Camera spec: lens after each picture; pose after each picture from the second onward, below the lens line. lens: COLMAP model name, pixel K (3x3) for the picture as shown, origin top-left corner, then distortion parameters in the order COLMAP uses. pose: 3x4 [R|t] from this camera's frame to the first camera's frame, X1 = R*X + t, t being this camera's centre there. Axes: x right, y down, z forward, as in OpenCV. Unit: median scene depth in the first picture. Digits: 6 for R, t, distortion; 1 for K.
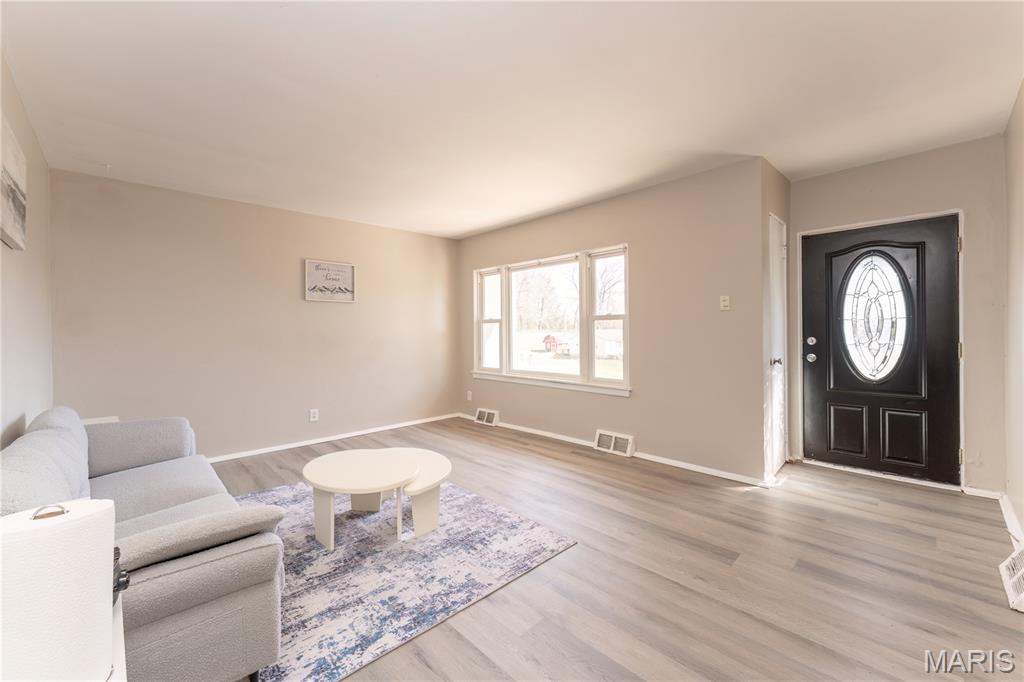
lens RADIAL K [[409.4, 0, 511.6], [0, 409.4, 333.9], [0, 0, 1]] dist [-0.006735, 0.000251]
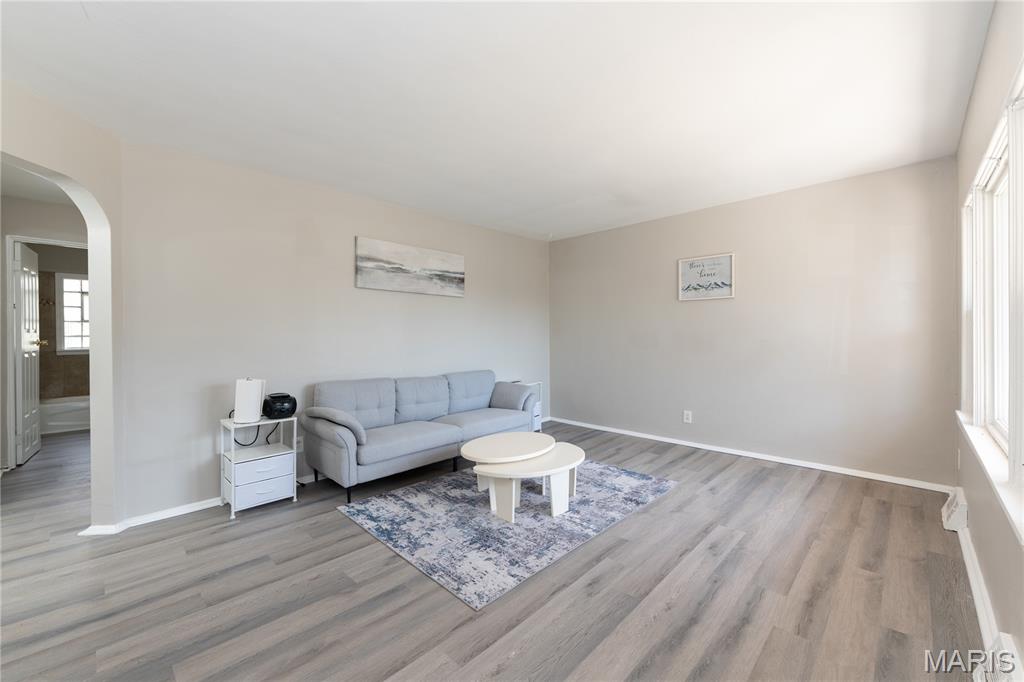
lens RADIAL K [[409.4, 0, 511.4], [0, 409.4, 336.5], [0, 0, 1]] dist [-0.006735, 0.000251]
pose [[0.029829, 0.015784, -0.999430, 0.926162], [-0.001059, 0.999875, 0.015760, -0.018081], [0.999554, 0.000588, 0.029842, 1.049132]]
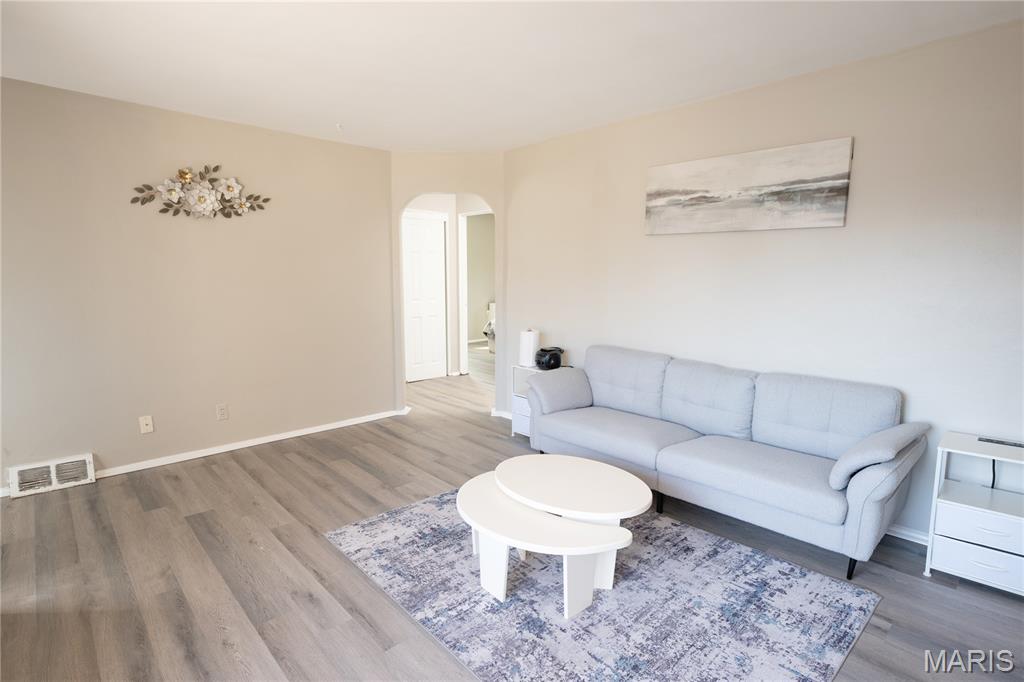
lens RADIAL K [[510.8, 0, 512.3], [0, 510.8, 342.7], [0, 0, 1]] dist [-0.000627, -0.000442]
pose [[-0.999818, 0.008902, 0.016878, -0.300301], [0.011258, 0.989360, 0.145054, -0.088973], [-0.015407, 0.145217, -0.989280, 2.100890]]
